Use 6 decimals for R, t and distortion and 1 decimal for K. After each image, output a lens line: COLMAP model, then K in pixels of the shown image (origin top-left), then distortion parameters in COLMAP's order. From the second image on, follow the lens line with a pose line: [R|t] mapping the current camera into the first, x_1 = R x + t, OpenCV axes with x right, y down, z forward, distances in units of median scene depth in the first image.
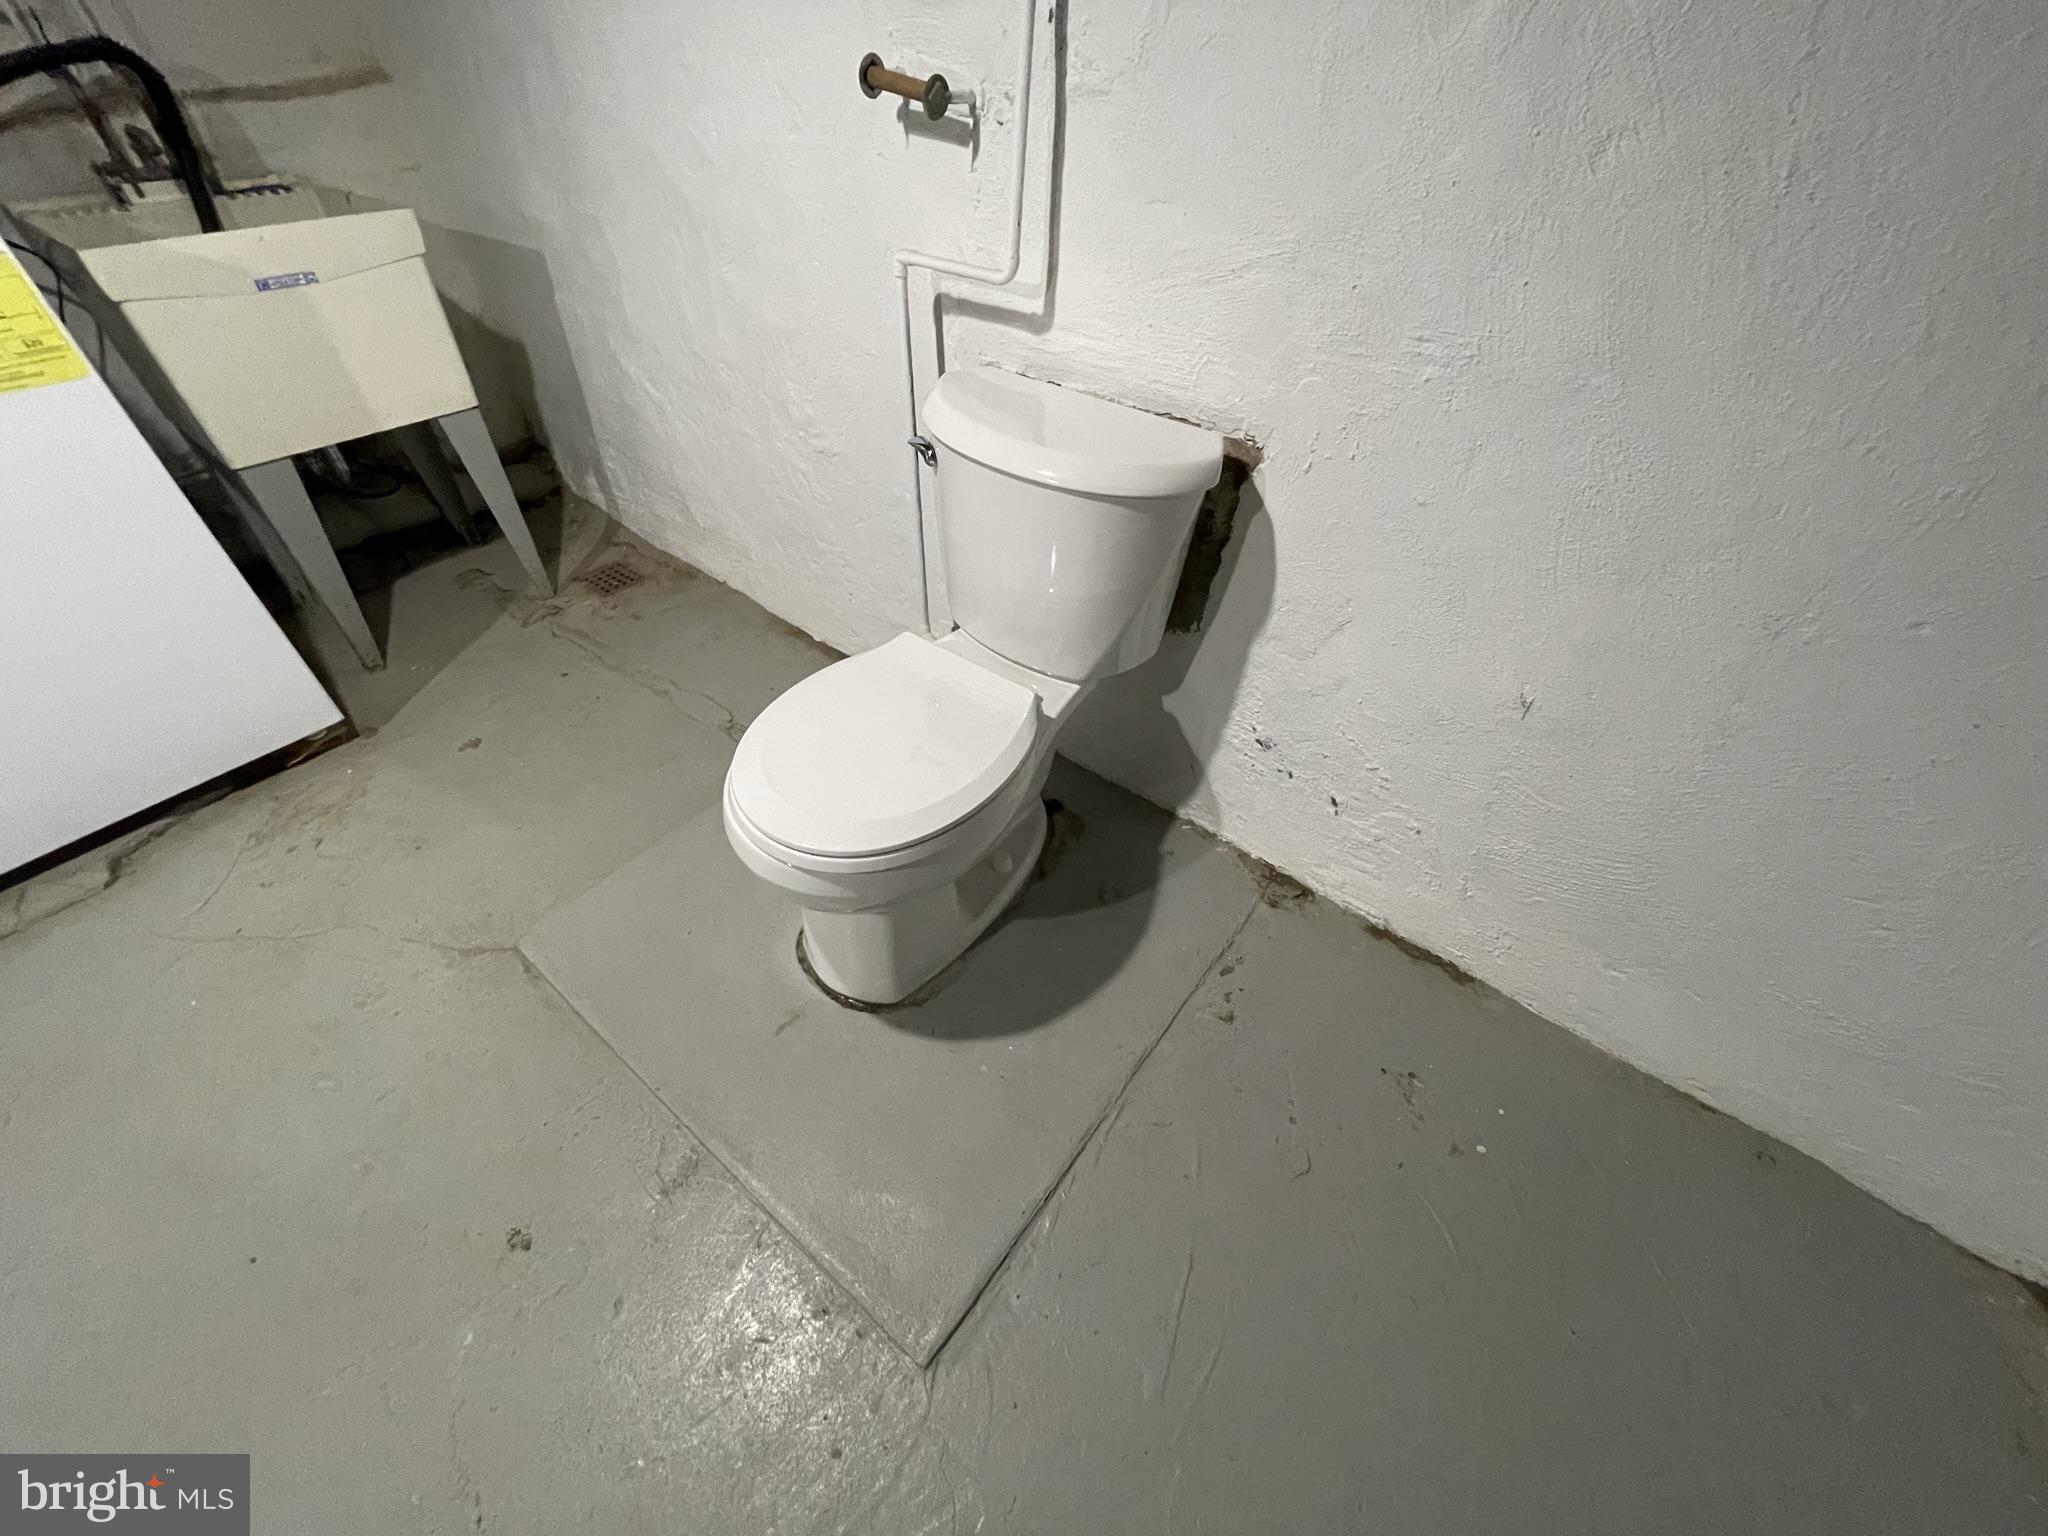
lens RADIAL K [[831.0, 0, 1012.8], [0, 831.0, 766.2], [0, 0, 1]] dist [0.004307, -0.002133]
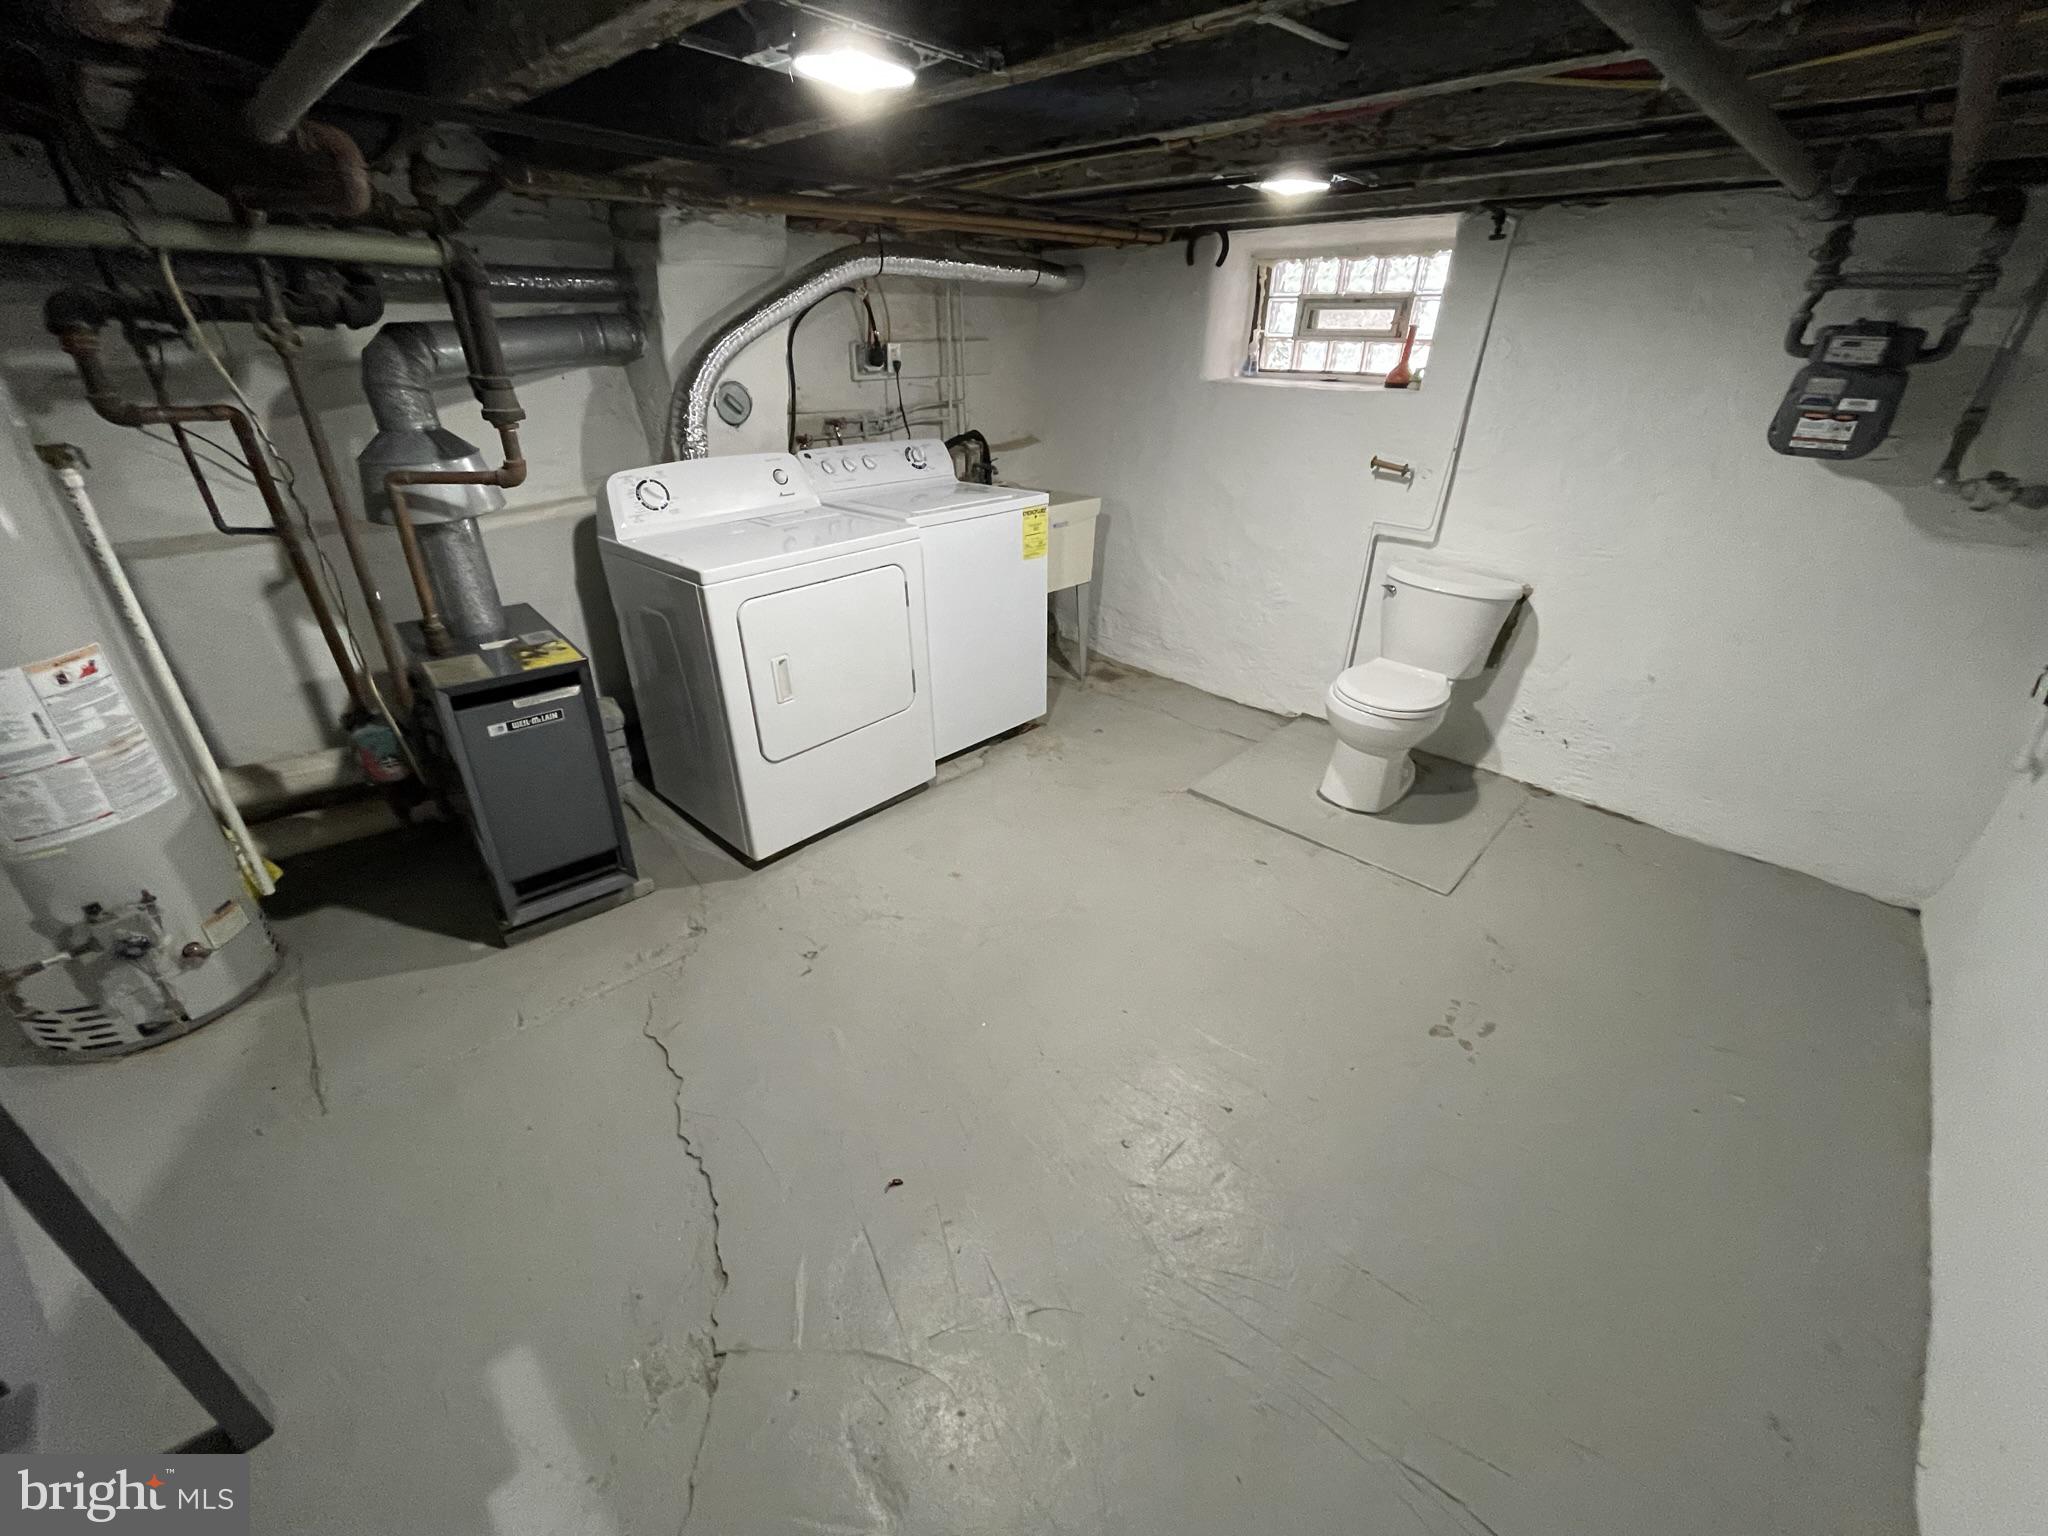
lens RADIAL K [[831.0, 0, 1024.0], [0, 831.0, 768.4], [0, 0, 1]] dist [0.004307, -0.002133]
pose [[0.996369, 0.043899, -0.072956, -0.828984], [-0.061405, 0.964048, -0.258537, 0.720047], [0.058983, 0.262078, 0.963242, -1.127990]]
